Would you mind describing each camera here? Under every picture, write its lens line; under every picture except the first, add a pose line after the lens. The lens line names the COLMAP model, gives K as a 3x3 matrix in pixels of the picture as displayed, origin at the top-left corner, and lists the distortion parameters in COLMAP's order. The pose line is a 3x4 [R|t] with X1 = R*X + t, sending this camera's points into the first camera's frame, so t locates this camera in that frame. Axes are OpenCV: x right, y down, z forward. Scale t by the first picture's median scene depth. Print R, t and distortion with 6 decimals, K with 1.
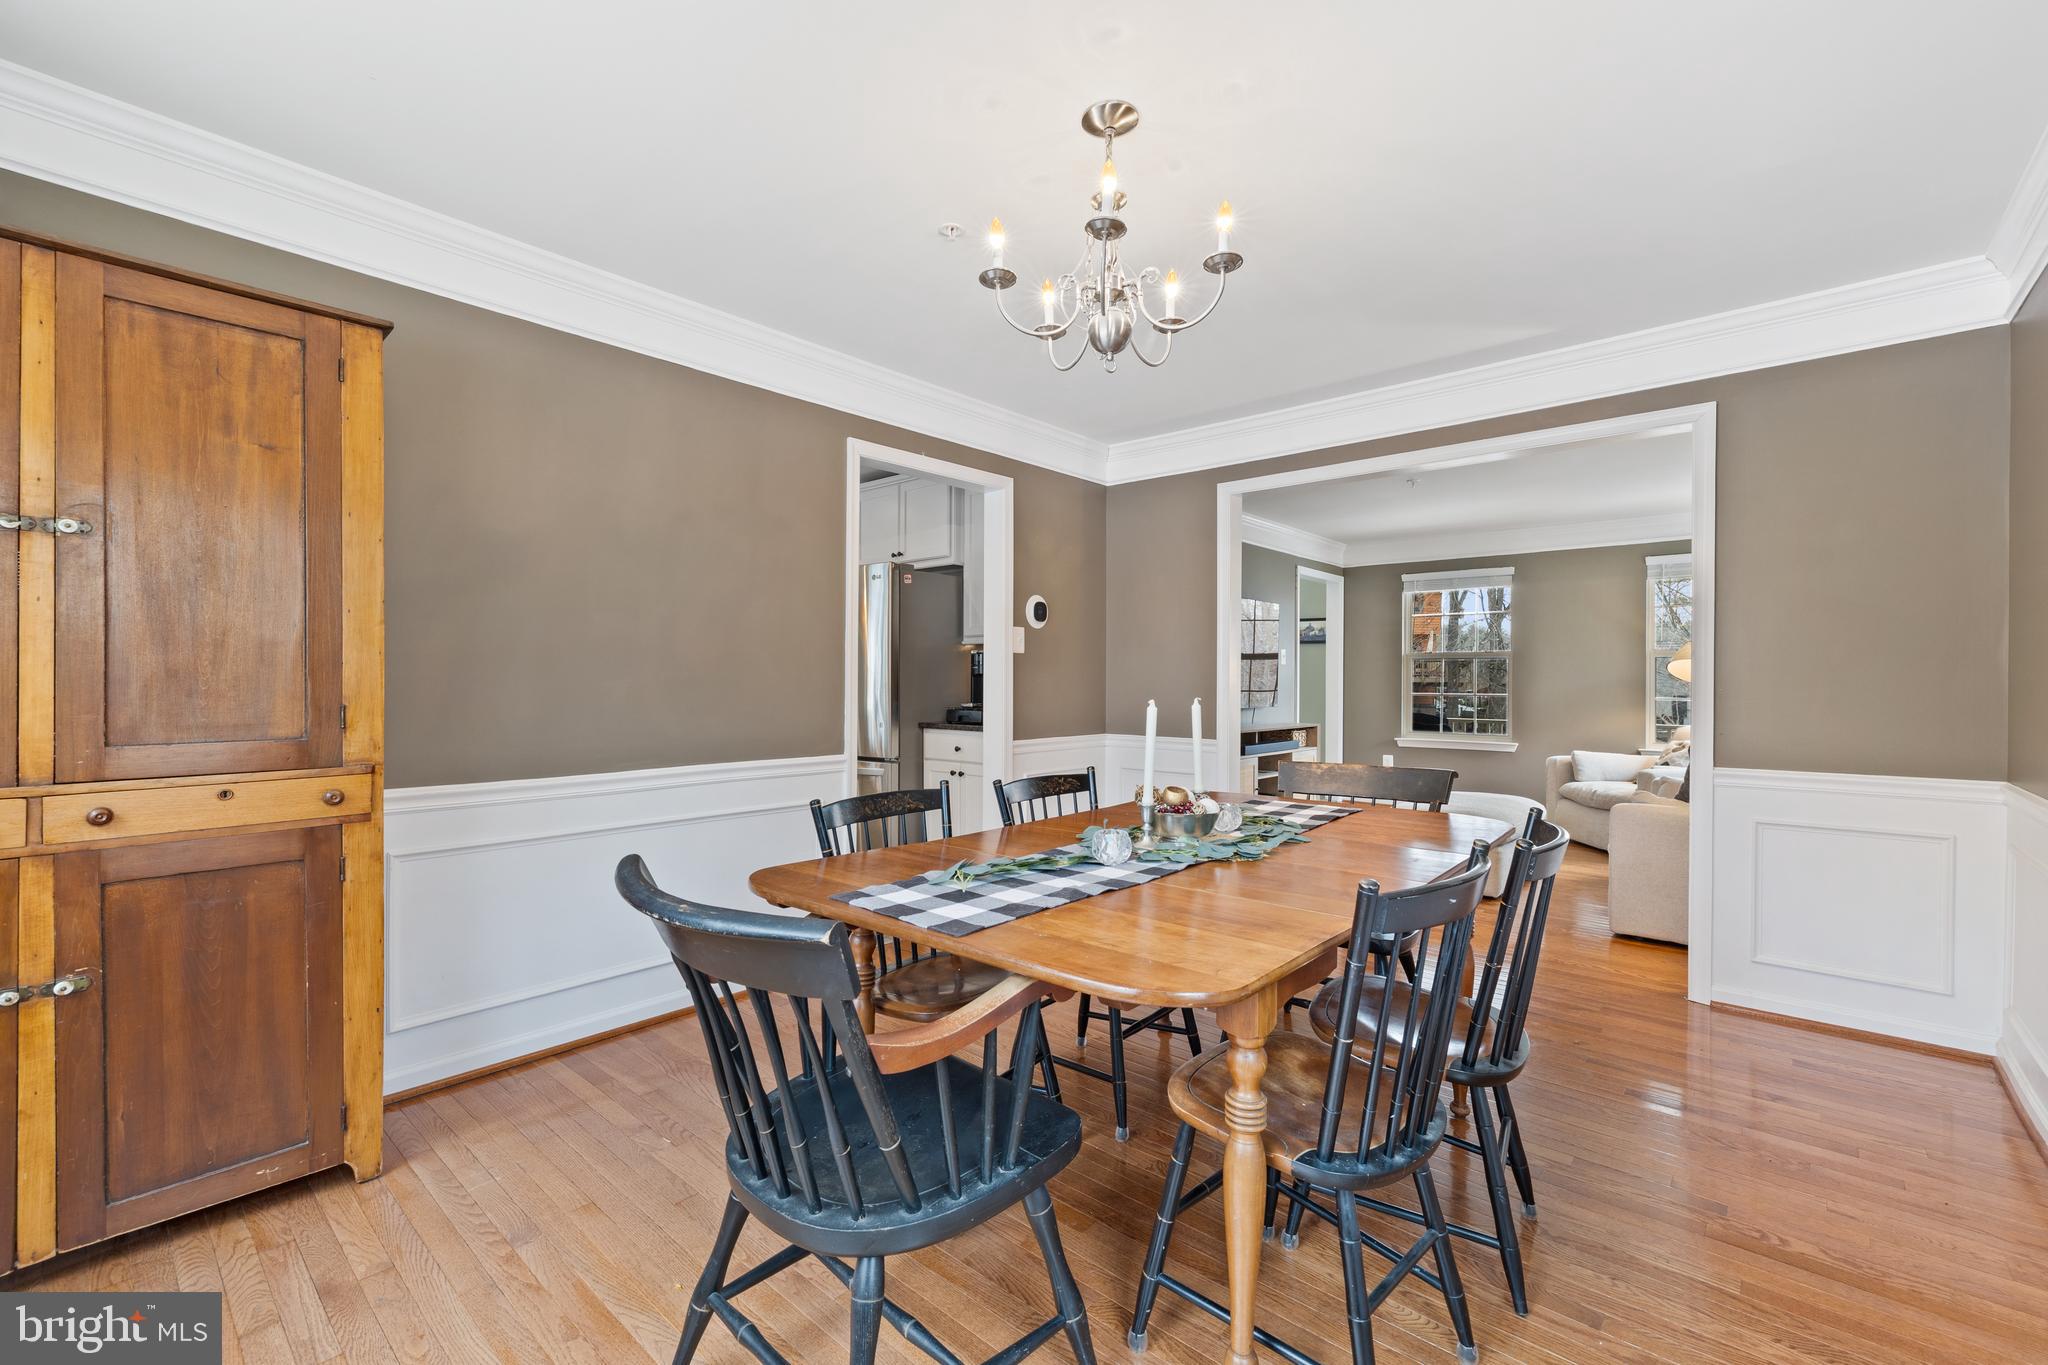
lens RADIAL K [[863.2, 0, 1023.0], [0, 863.2, 675.0], [0, 0, 1]] dist [0.001492, -0.000668]
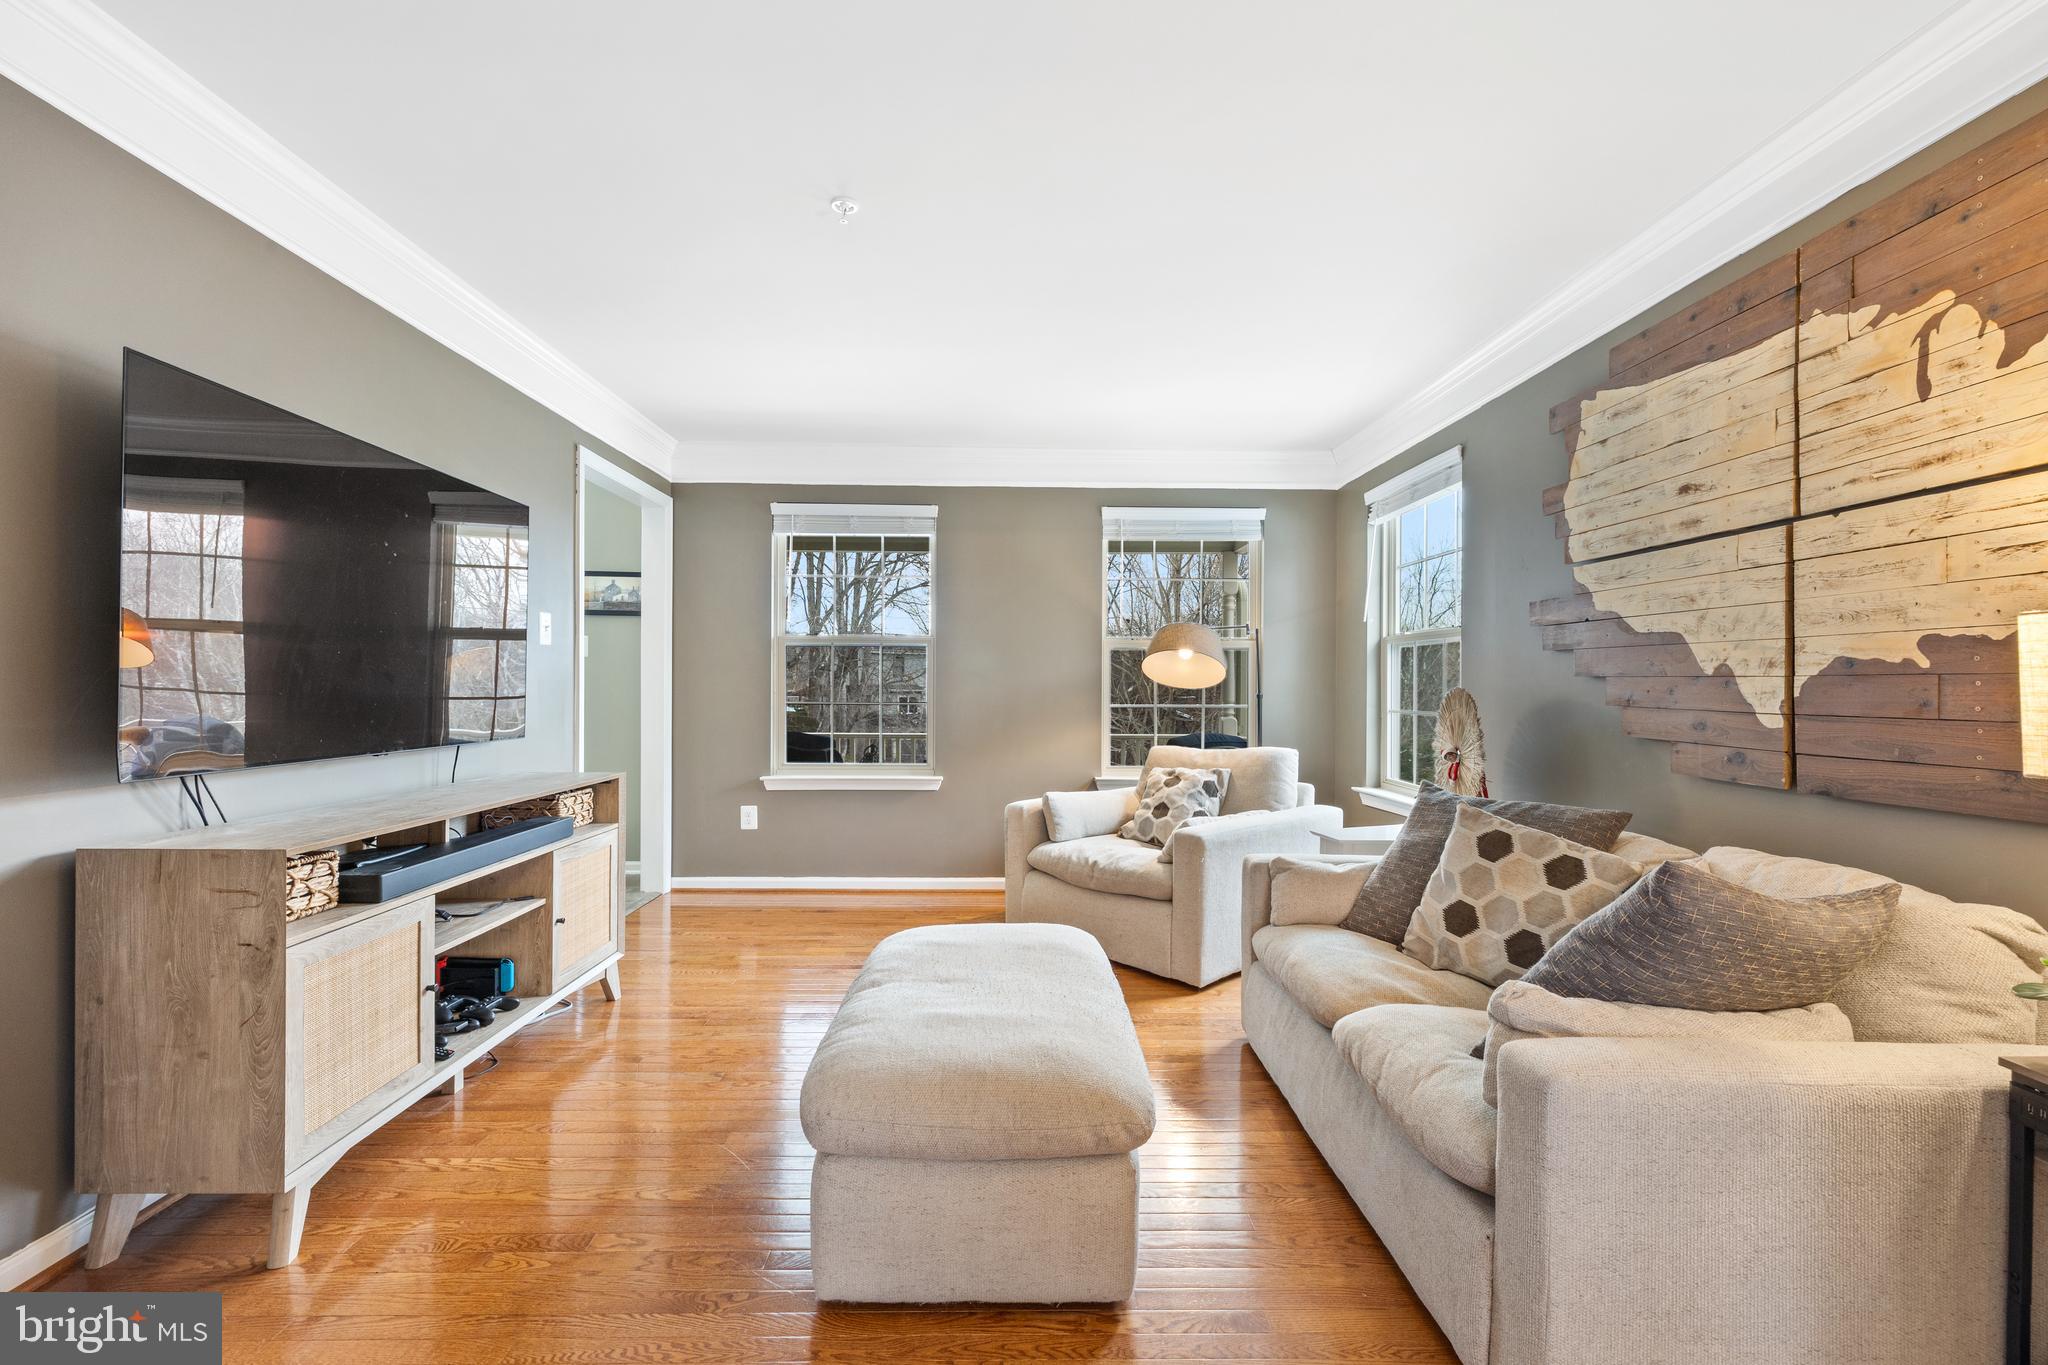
lens RADIAL K [[863.2, 0, 1019.2], [0, 863.2, 678.0], [0, 0, 1]] dist [0.001492, -0.000668]
pose [[0.736001, -0.002492, 0.676976, 0.169005], [0.000257, 0.999994, 0.003401, 0.002788], [-0.676981, -0.002329, 0.735997, 0.467751]]
